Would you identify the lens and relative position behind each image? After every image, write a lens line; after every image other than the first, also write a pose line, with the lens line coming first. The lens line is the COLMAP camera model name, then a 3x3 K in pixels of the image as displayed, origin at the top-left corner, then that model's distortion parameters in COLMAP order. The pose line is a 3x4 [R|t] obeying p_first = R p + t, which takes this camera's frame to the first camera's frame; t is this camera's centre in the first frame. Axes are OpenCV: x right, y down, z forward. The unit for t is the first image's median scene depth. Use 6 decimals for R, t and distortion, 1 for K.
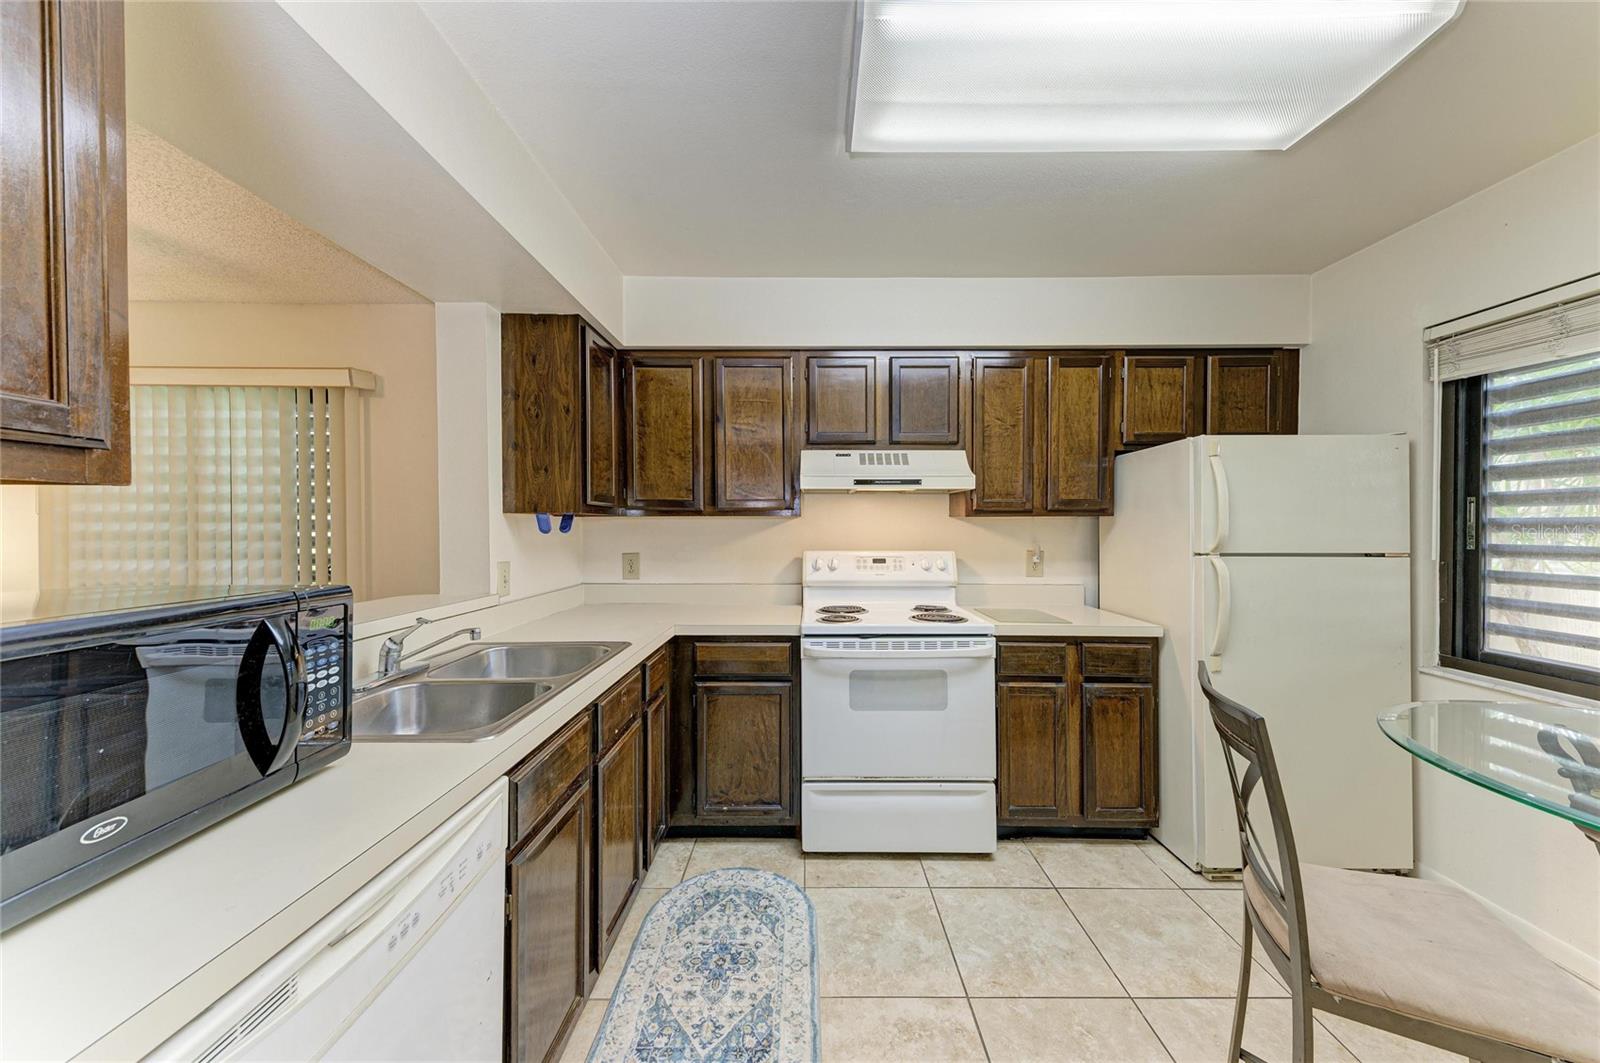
lens RADIAL K [[556.1, 0, 808.5], [0, 556.1, 527.5], [0, 0, 1]] dist [0.010638, -0.000080]
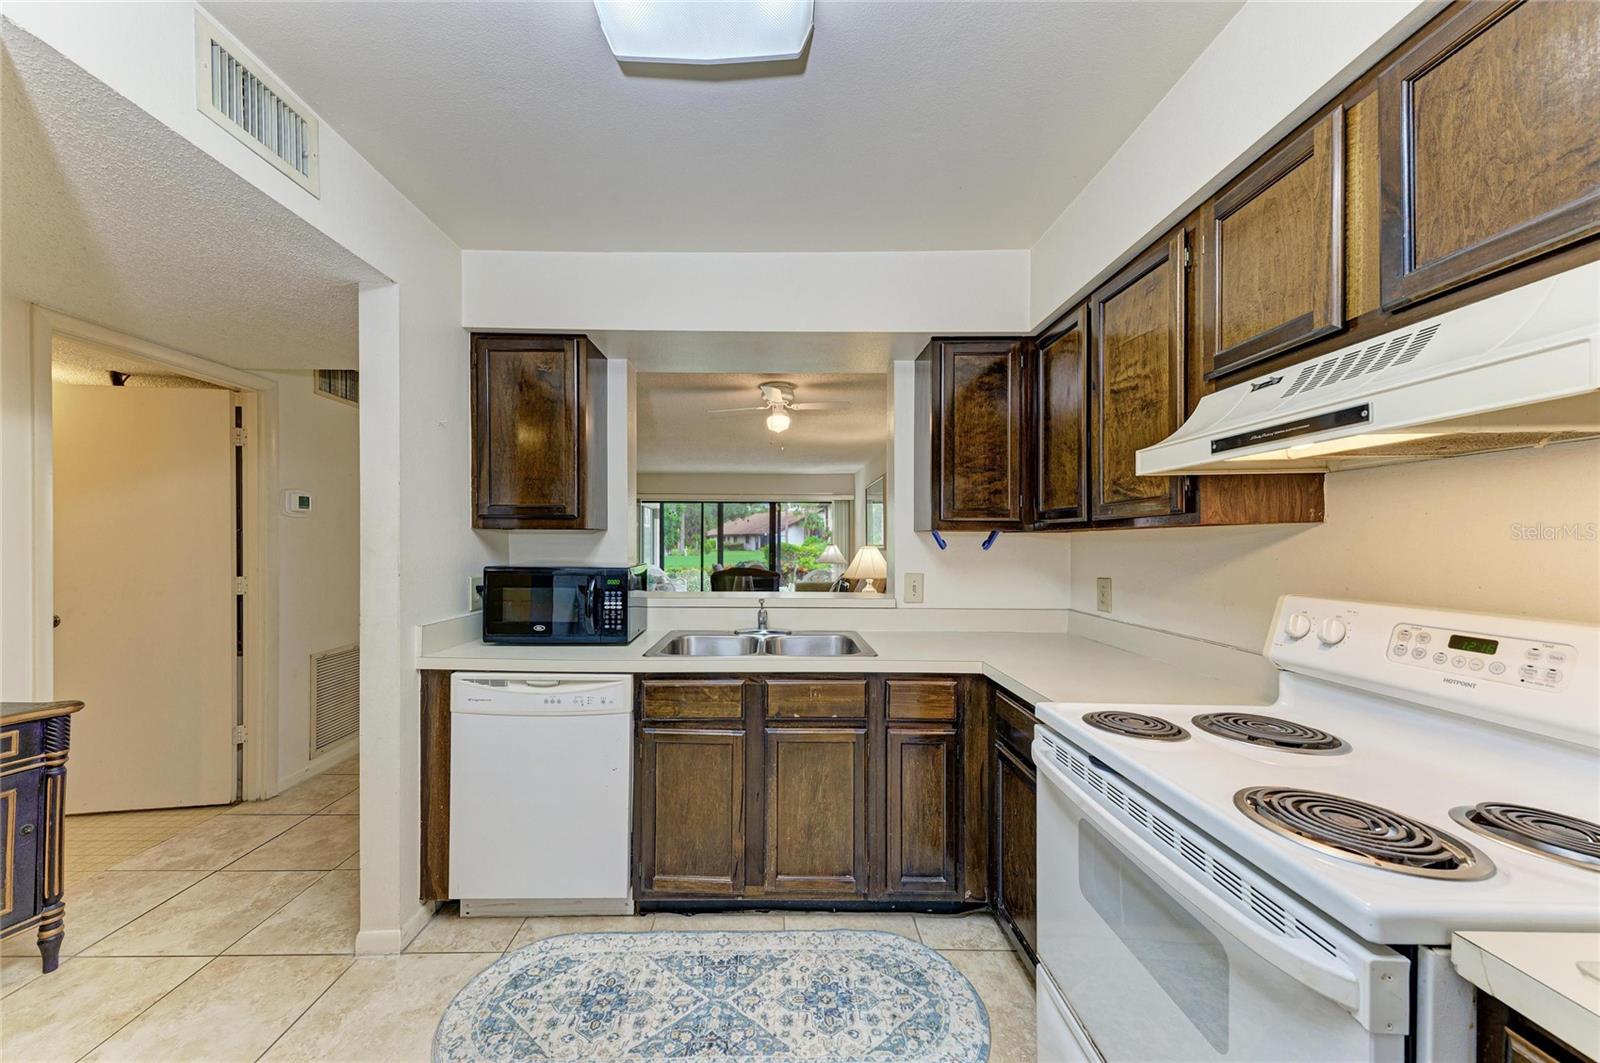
lens RADIAL K [[550.5, 0, 756.6], [0, 550.5, 543.0], [0, 0, 1]] dist [0.010693, -0.000015]
pose [[-0.036995, 0.002153, -0.999313, 0.591530], [-0.004232, 0.999988, 0.002311, -0.001994], [0.999306, 0.004315, -0.036986, 0.685758]]
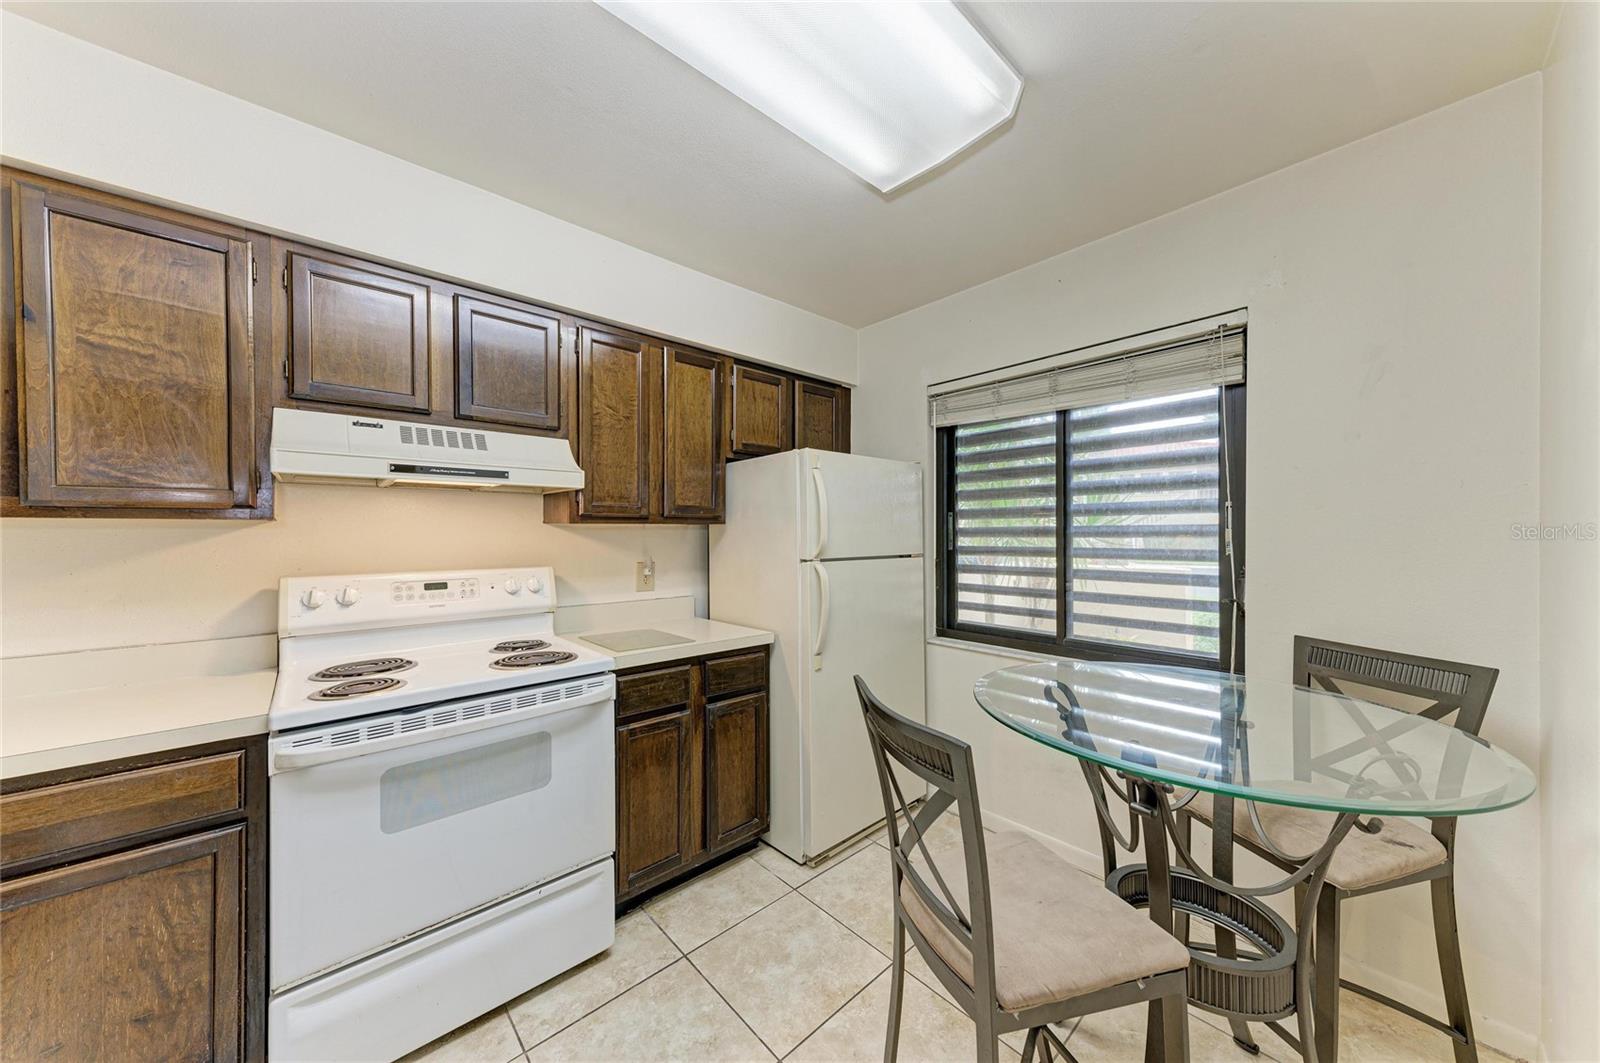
lens RADIAL K [[540.8, 0, 810.4], [0, 540.8, 530.2], [0, 0, 1]] dist [0.021586, -0.005967]
pose [[0.735484, 0.000835, 0.677542, 0.011752], [0.007295, 0.999932, -0.009152, -0.000038], [-0.677503, 0.011674, 0.735427, 0.221849]]
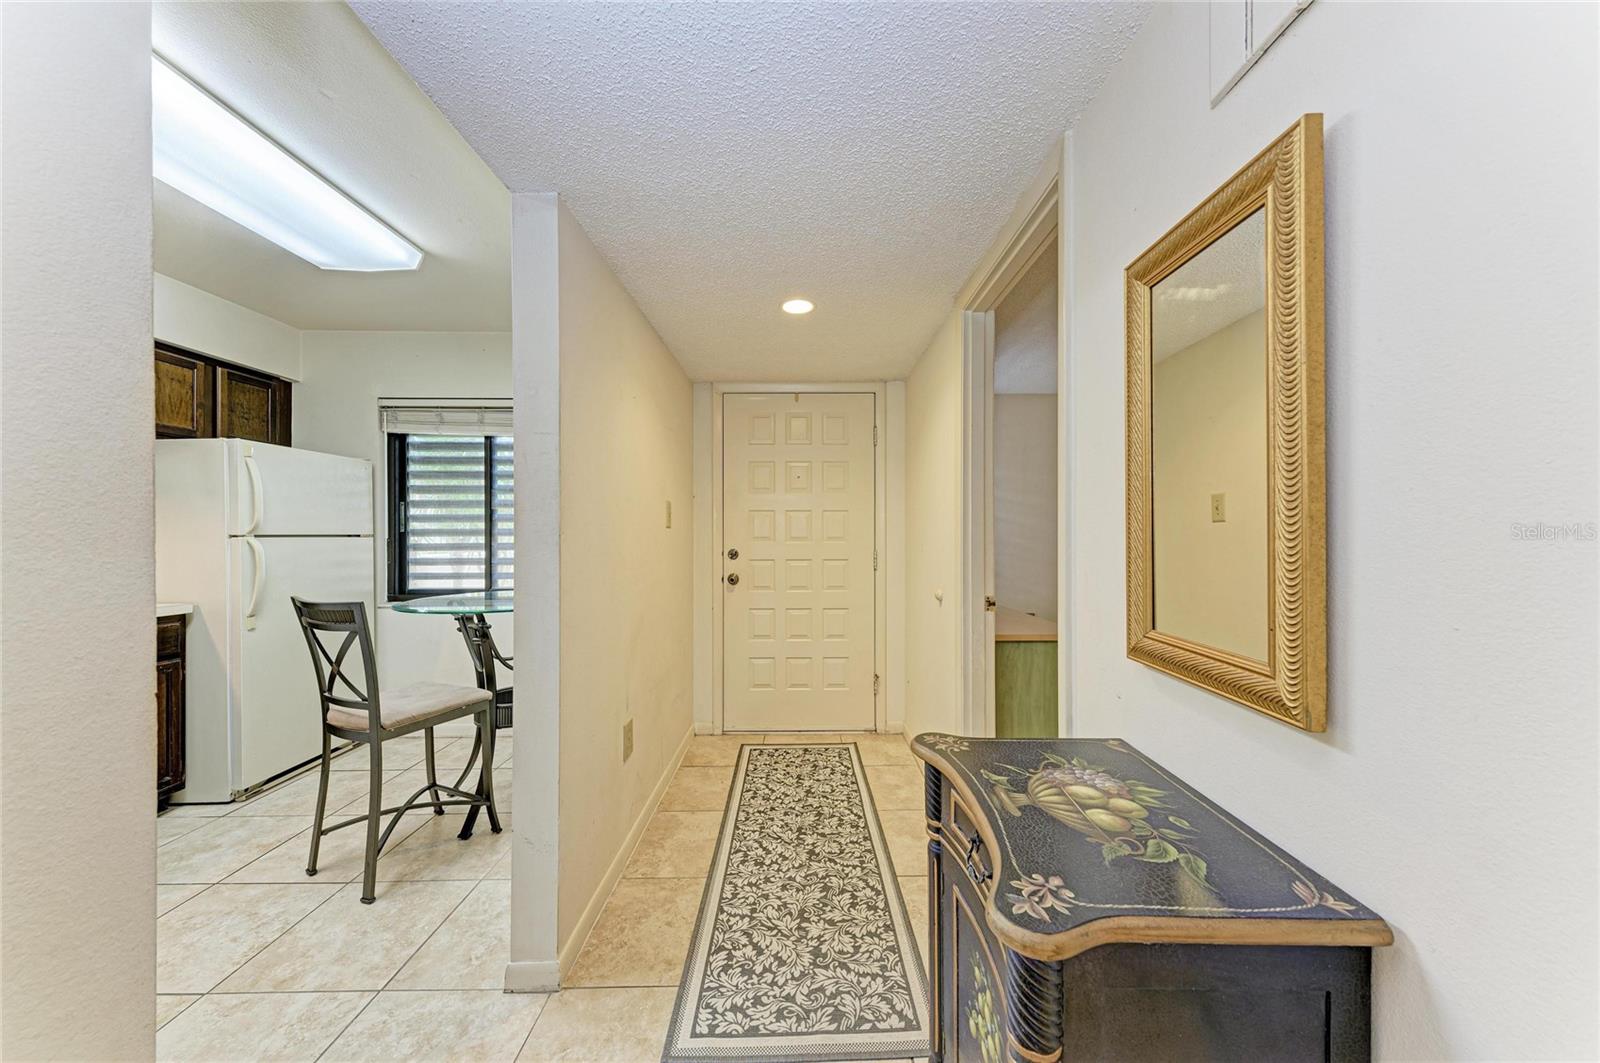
lens RADIAL K [[543.9, 0, 802.9], [0, 543.9, 535.3], [0, 0, 1]] dist [0.009497, -0.000205]
pose [[0.007416, -0.000438, 0.999972, -0.448094], [0.007490, 0.999972, 0.000382, 0.051027], [-0.999944, 0.007487, 0.007419, -0.222477]]
